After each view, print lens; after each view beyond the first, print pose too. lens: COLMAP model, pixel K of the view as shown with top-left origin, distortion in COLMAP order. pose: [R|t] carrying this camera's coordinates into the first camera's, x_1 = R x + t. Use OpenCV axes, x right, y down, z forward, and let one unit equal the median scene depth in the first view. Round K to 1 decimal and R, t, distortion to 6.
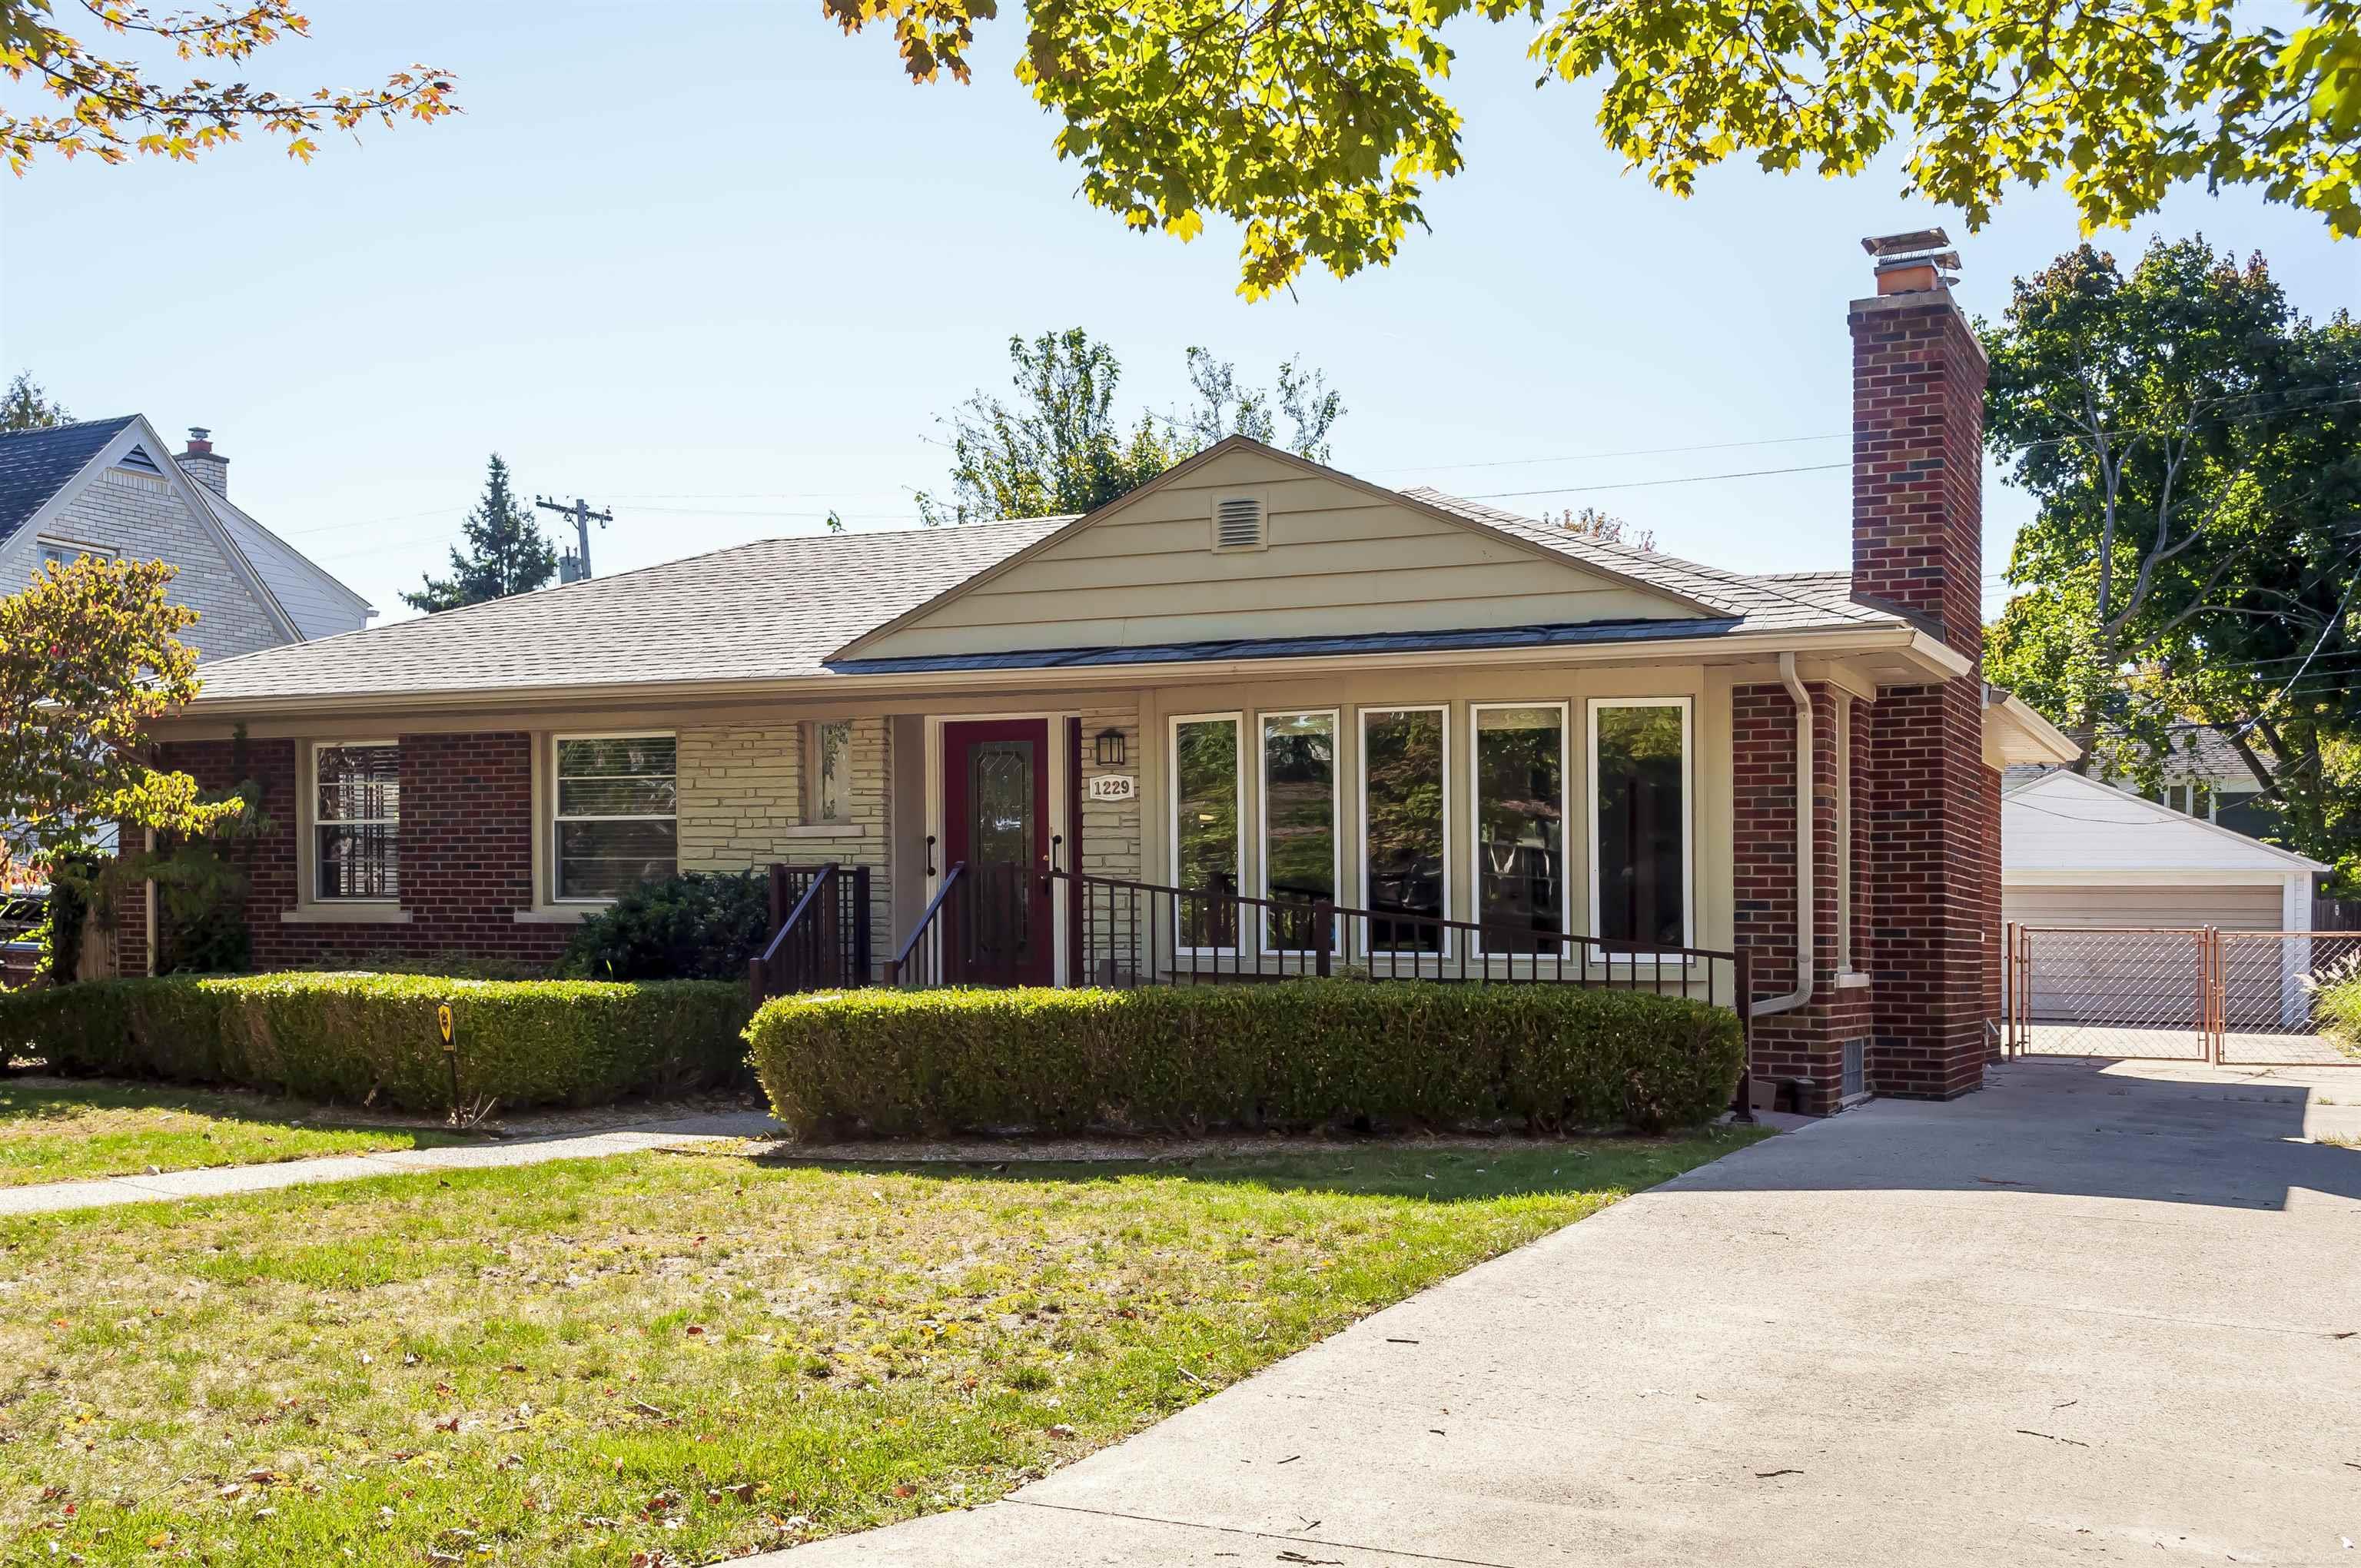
lens RADIAL K [[2421.7, 0, 1180.5], [0, 2421.7, 784.0], [0, 0, 1]] dist [0.105602, -0.315588]
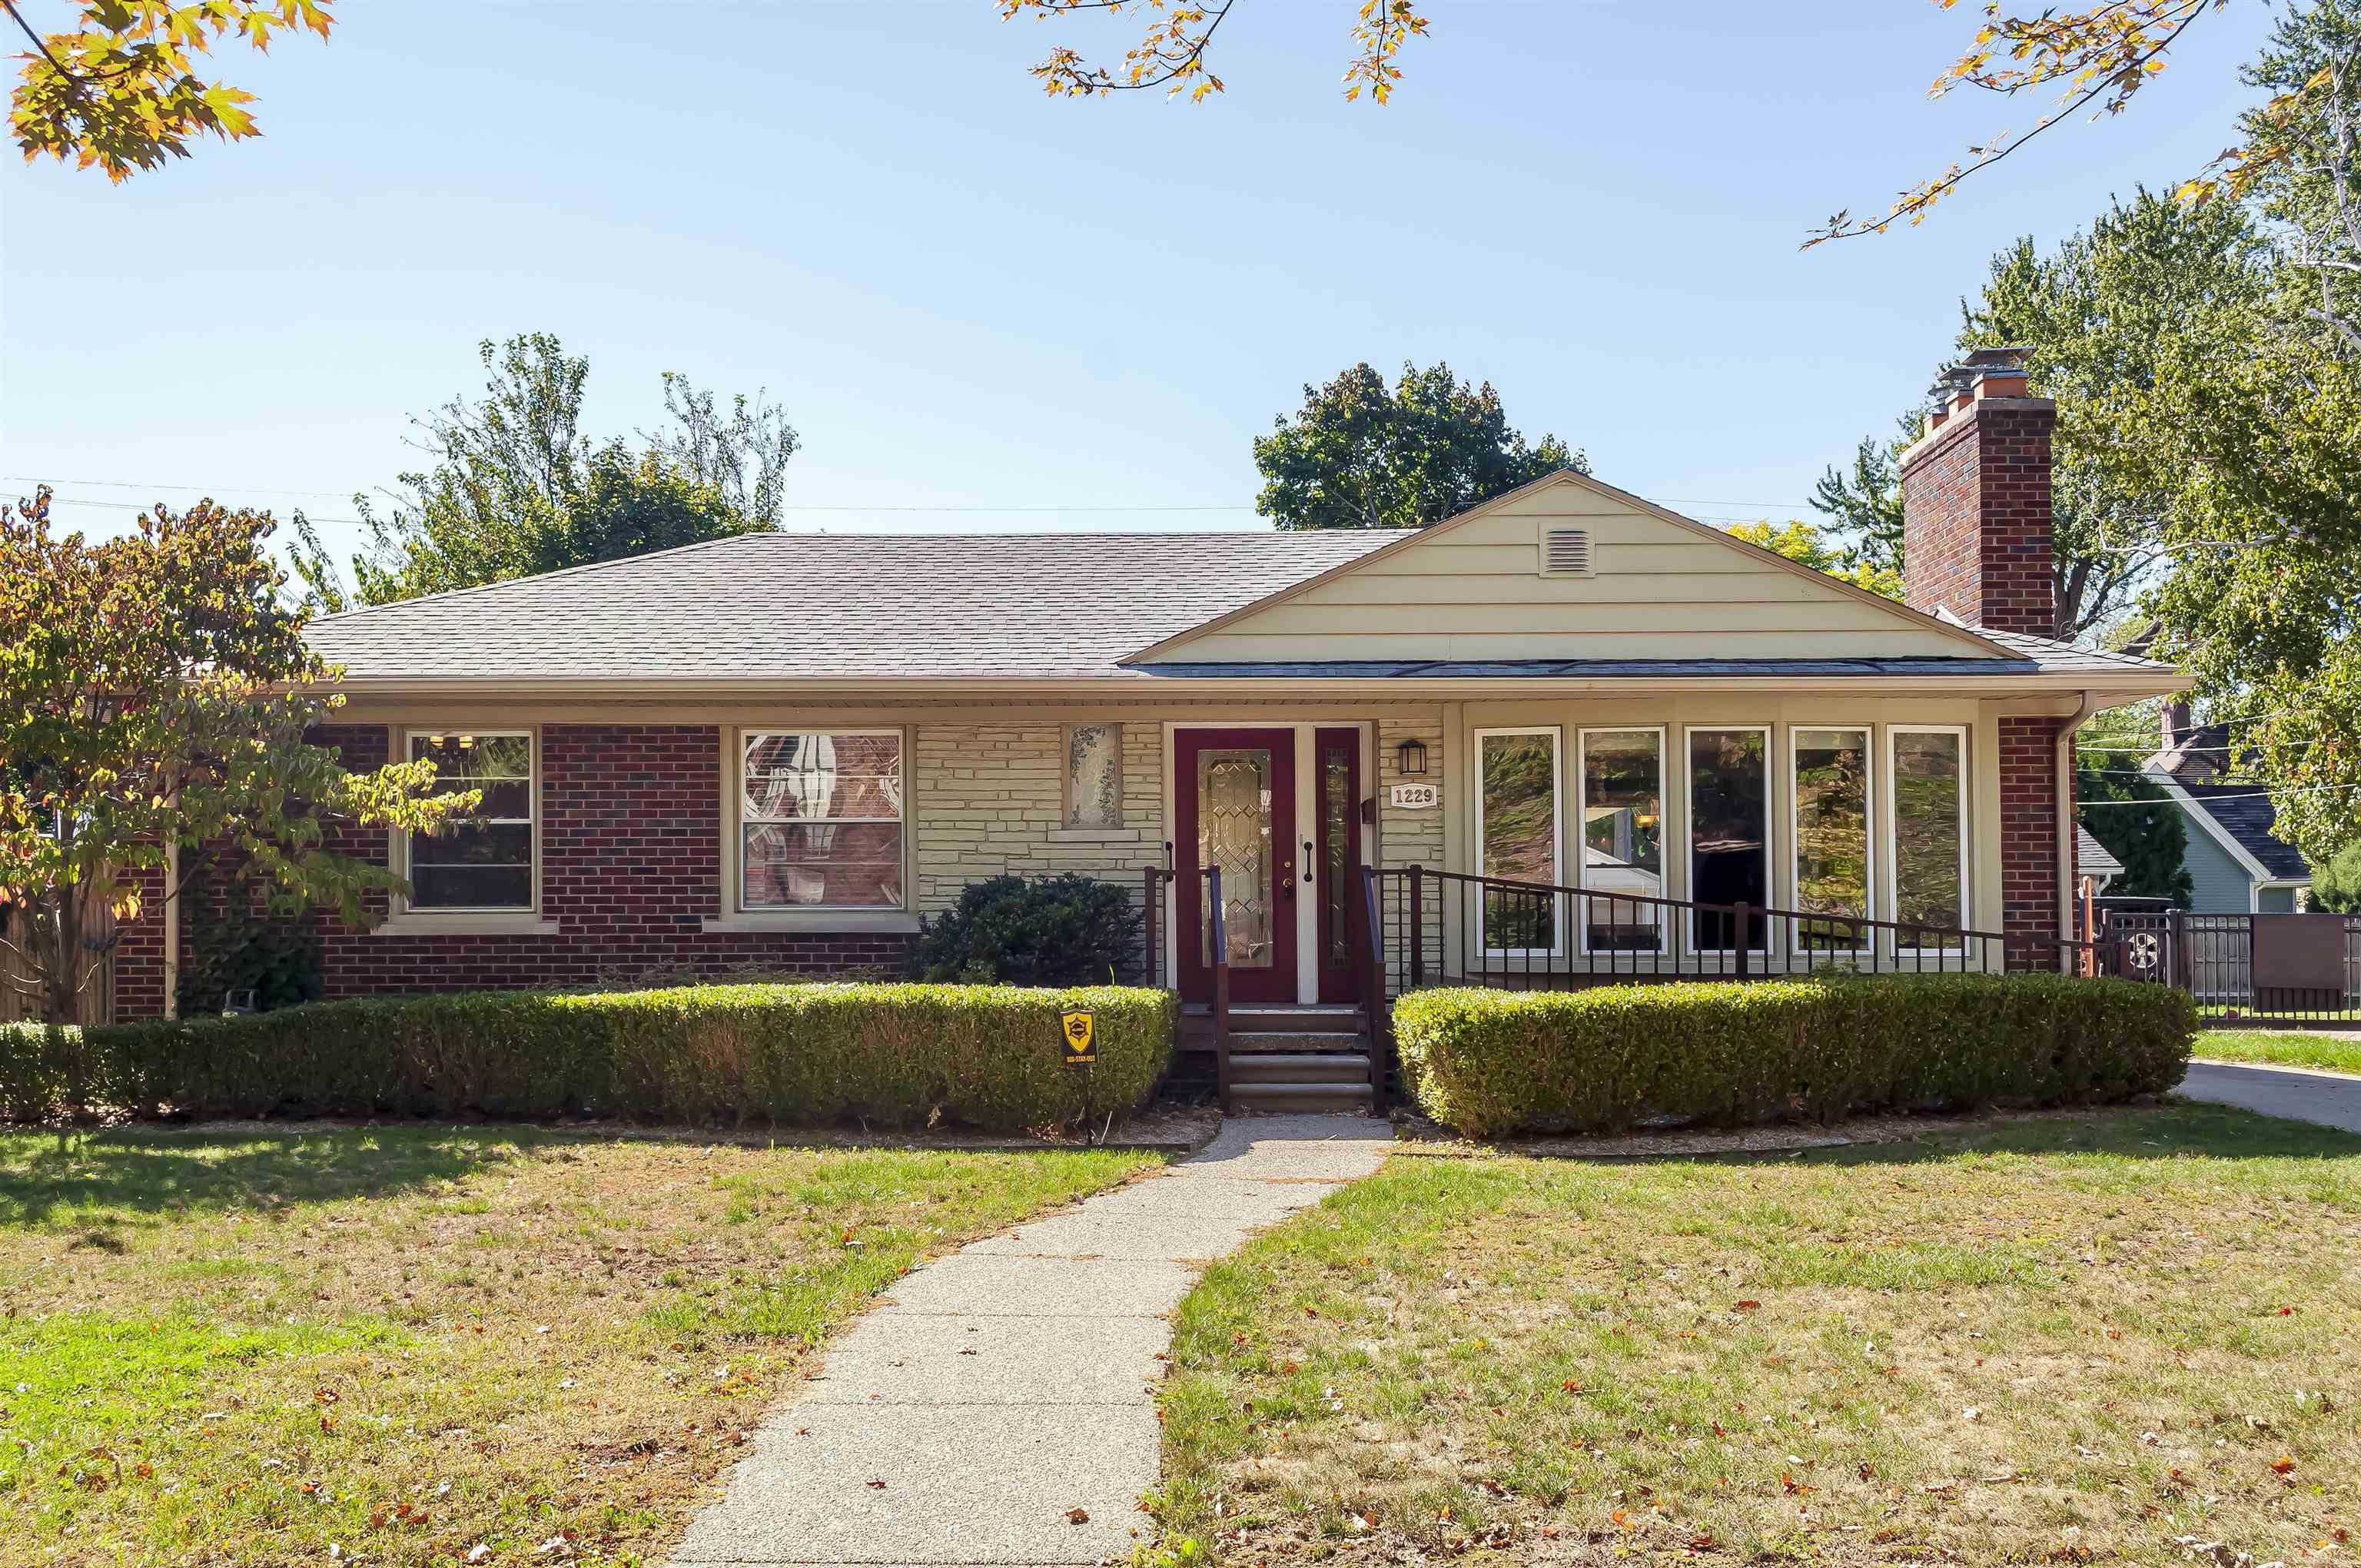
lens RADIAL K [[2245.8, 0, 1180.2], [0, 2245.8, 723.8], [0, 0, 1]] dist [0.035111, -0.001143]
pose [[0.903374, 0.032440, 0.427624, -0.534999], [-0.014567, 0.998881, -0.045002, 0.015547], [-0.428605, 0.034424, 0.902836, 0.172732]]
